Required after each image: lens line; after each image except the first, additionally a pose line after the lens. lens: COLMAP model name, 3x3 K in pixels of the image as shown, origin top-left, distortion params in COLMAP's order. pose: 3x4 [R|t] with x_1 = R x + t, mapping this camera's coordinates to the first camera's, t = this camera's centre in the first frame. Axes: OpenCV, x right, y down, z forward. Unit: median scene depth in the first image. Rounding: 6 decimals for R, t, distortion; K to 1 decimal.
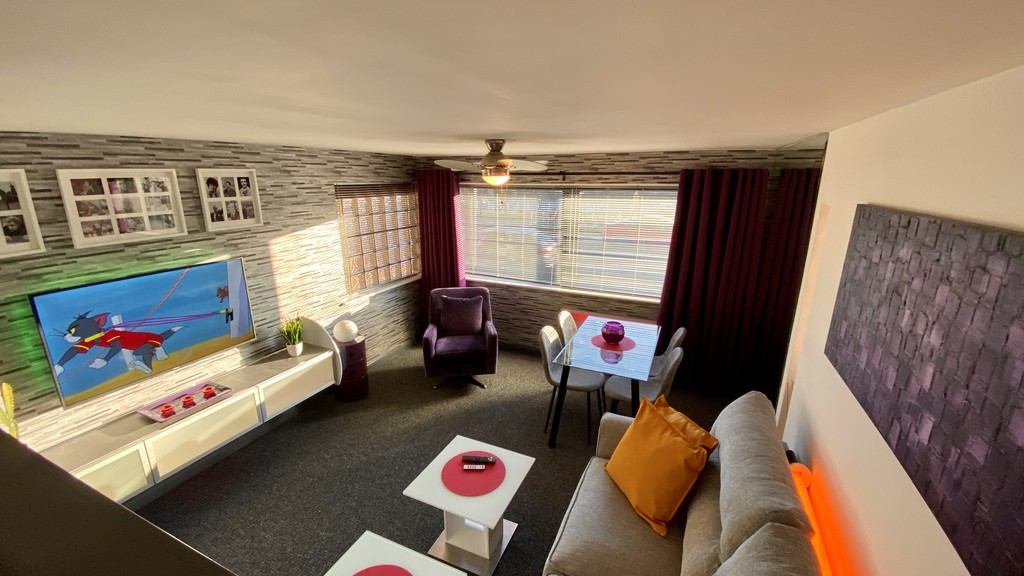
lens RADIAL K [[408.6, 0, 512.5], [0, 408.6, 284.1], [0, 0, 1]] dist [0.045478, -0.029226]
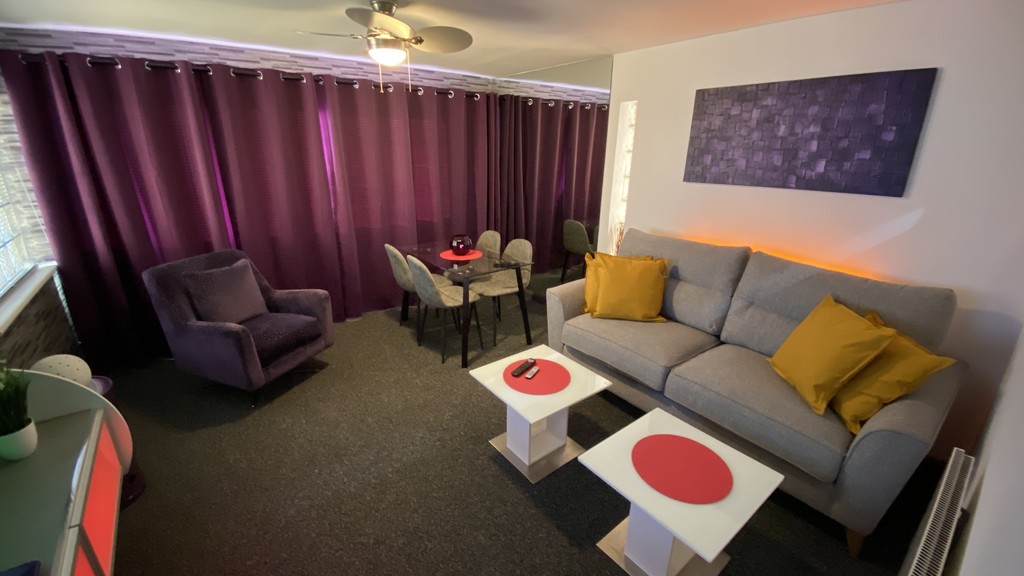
lens RADIAL K [[408.6, 0, 512.5], [0, 408.6, 284.1], [0, 0, 1]] dist [0.045478, -0.029226]
pose [[0.470846, -0.281587, 0.836070, -0.733620], [0.217354, 0.955507, 0.199407, 0.045388], [-0.855021, 0.087833, 0.511101, 0.464227]]
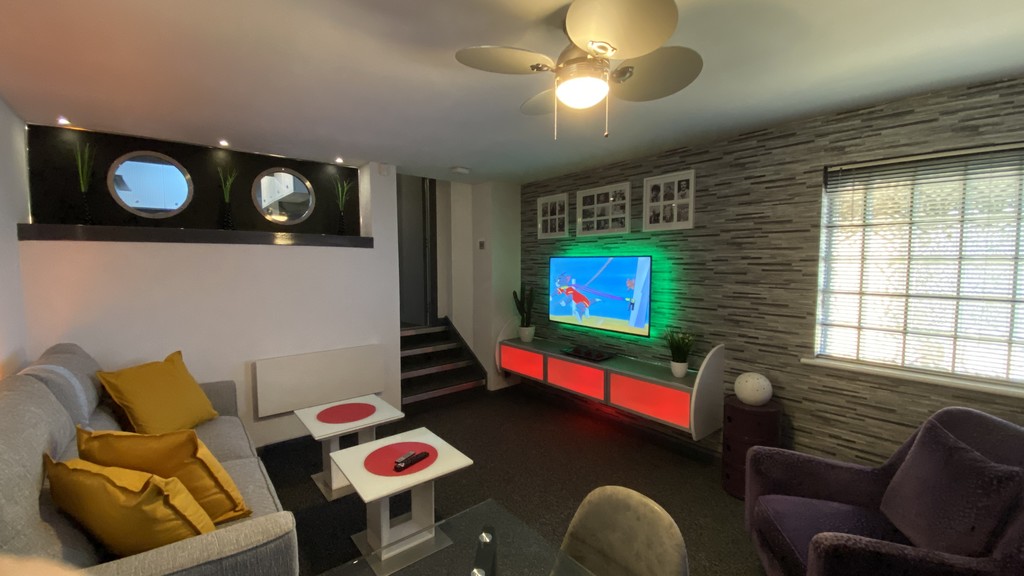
lens RADIAL K [[416.3, 0, 507.7], [0, 416.3, 288.1], [0, 0, 1]] dist [0.053859, -0.031079]
pose [[-0.454889, 0.056749, -0.888738, 0.522292], [-0.226306, 0.957841, 0.176993, -0.101898], [0.861314, 0.281639, -0.422869, 1.274161]]
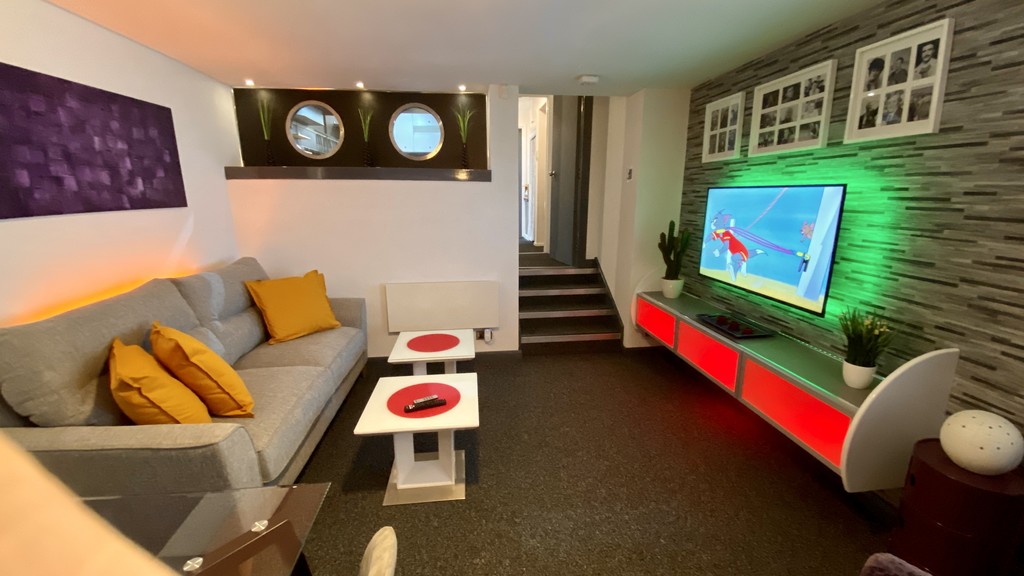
lens RADIAL K [[421.8, 0, 508.8], [0, 421.8, 284.5], [0, 0, 1]] dist [0.048762, -0.032639]
pose [[-0.863871, 0.107310, -0.492150, 0.151278], [-0.125908, 0.900027, 0.417252, -0.150785], [0.487724, 0.422418, -0.763995, 1.446716]]
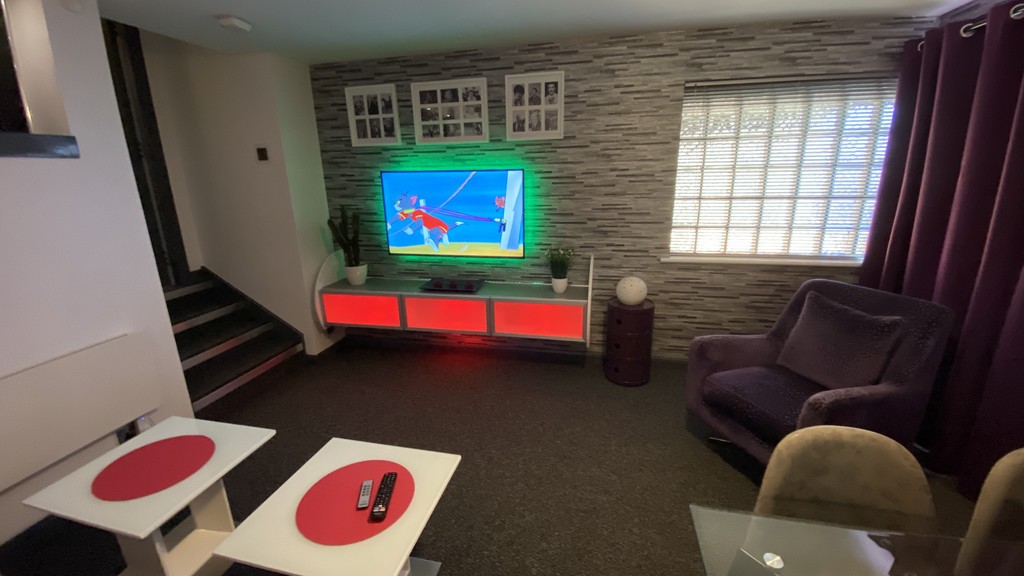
lens RADIAL K [[408.6, 0, 512.5], [0, 408.6, 284.1], [0, 0, 1]] dist [0.045478, -0.029226]
pose [[0.202209, 0.249216, -0.947102, 0.345851], [-0.229593, 0.952192, 0.201536, 0.004004], [0.952050, 0.176696, 0.249760, 0.860777]]
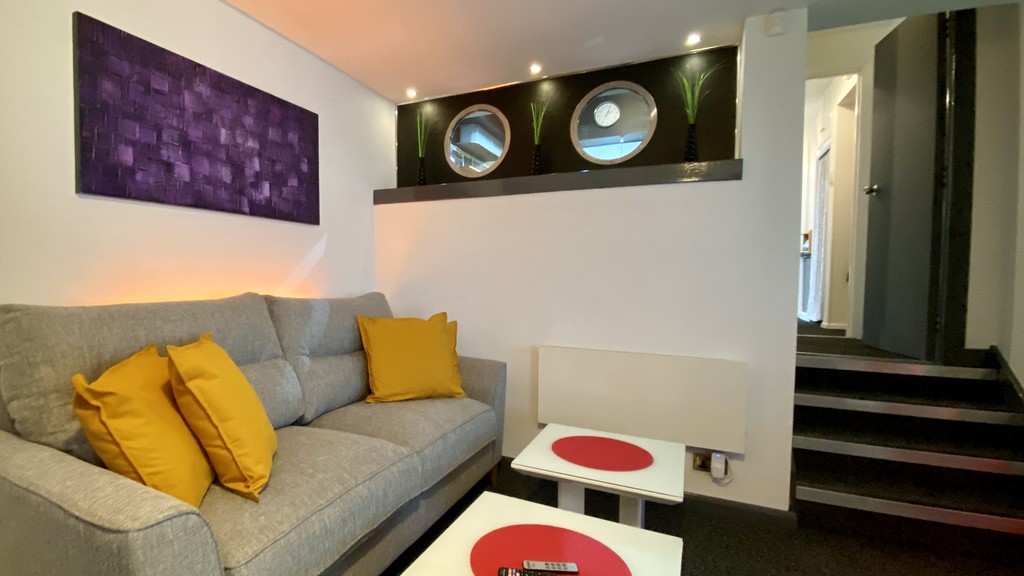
lens RADIAL K [[491.8, 0, 426.8], [0, 491.8, 297.1], [0, 0, 1]] dist [0.019451, -0.021635]
pose [[-0.997223, -0.018177, 0.072220, -0.001772], [0.003945, 0.955499, 0.294967, 0.048488], [-0.074368, 0.294433, -0.952774, 1.198068]]
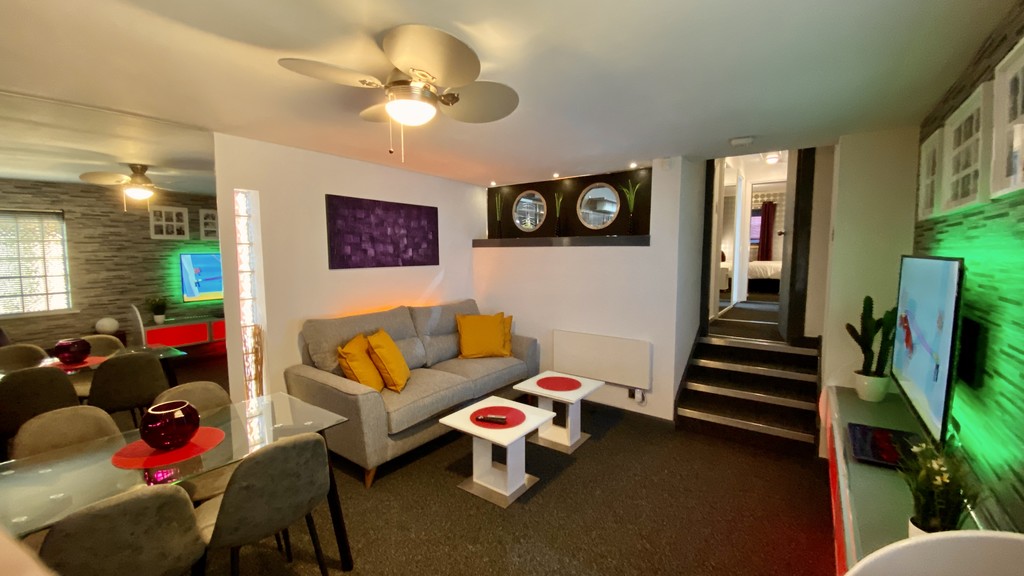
lens RADIAL K [[416.3, 0, 507.7], [0, 416.3, 288.1], [0, 0, 1]] dist [0.053859, -0.031079]
pose [[-0.975951, -0.020214, 0.217052, -0.315577], [0.054048, 0.942164, 0.330766, -0.229595], [-0.211185, 0.334543, -0.918413, 1.667983]]
